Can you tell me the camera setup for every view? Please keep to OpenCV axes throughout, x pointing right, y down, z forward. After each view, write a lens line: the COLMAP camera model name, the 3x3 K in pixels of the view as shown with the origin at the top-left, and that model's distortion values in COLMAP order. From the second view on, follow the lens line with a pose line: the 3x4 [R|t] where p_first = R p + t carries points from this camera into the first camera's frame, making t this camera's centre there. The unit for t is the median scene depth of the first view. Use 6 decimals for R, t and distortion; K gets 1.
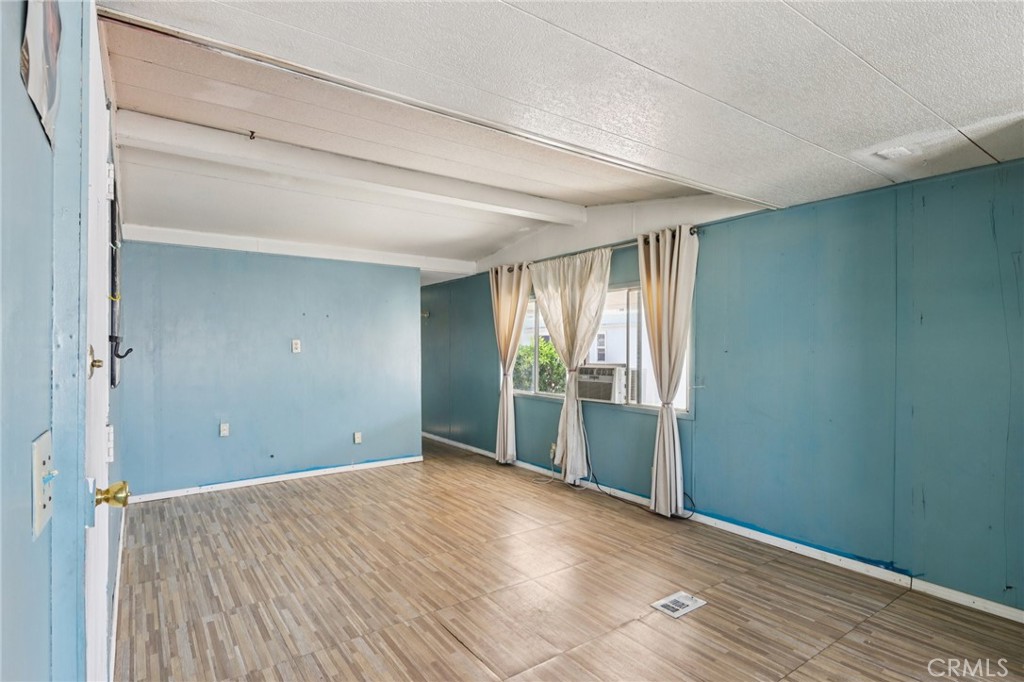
lens RADIAL K [[527.3, 0, 510.7], [0, 527.3, 352.8], [0, 0, 1]] dist [0.011490, -0.000235]
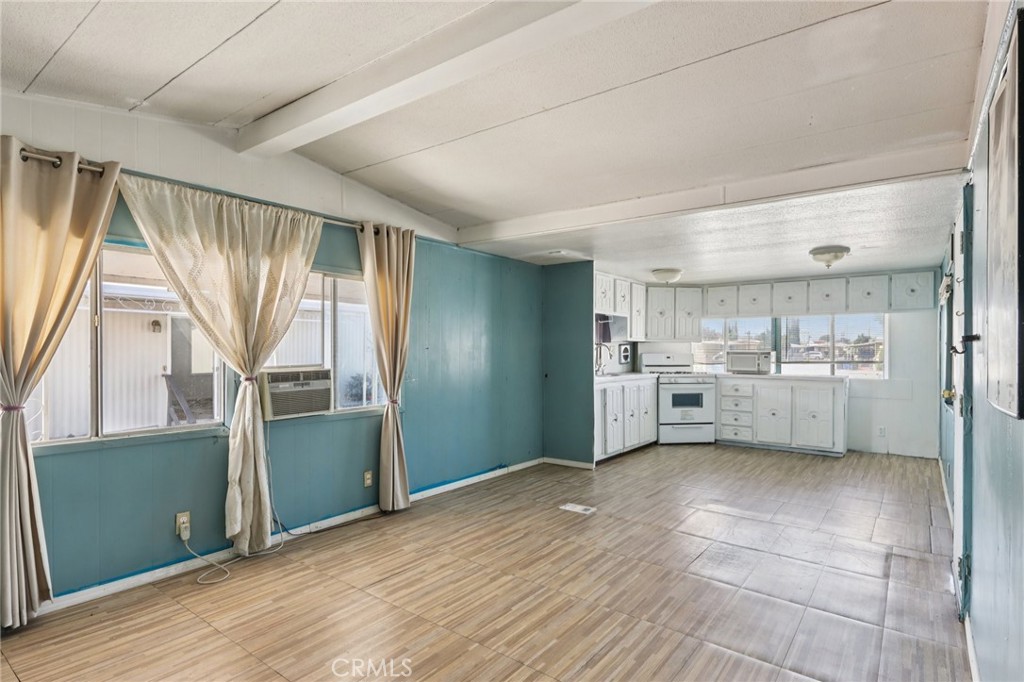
lens RADIAL K [[527.3, 0, 510.7], [0, 527.3, 352.8], [0, 0, 1]] dist [0.011490, -0.000235]
pose [[-0.294272, -0.011436, 0.955653, -0.782919], [0.004130, 0.999904, 0.013237, -0.007738], [-0.955713, 0.007842, -0.294197, 1.152434]]
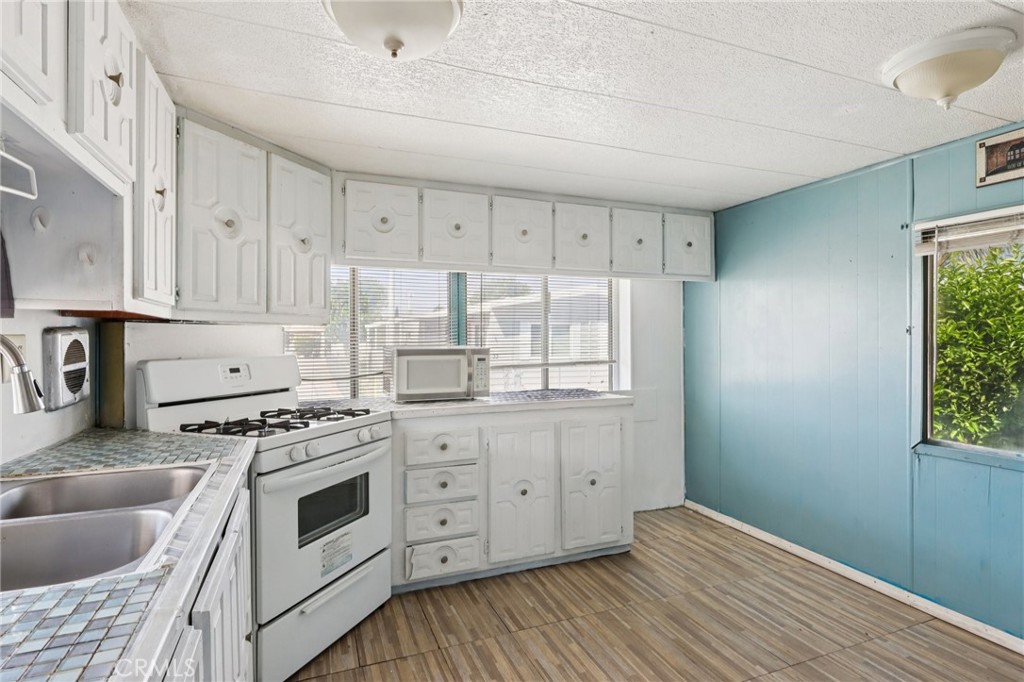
lens RADIAL K [[517.7, 0, 509.3], [0, 517.7, 336.9], [0, 0, 1]] dist [0.010213, -0.000207]
pose [[-0.972646, 0.000811, 0.232291, -0.734729], [0.002306, 0.999978, 0.006165, -0.007644], [-0.232281, 0.006532, -0.972627, 1.128814]]
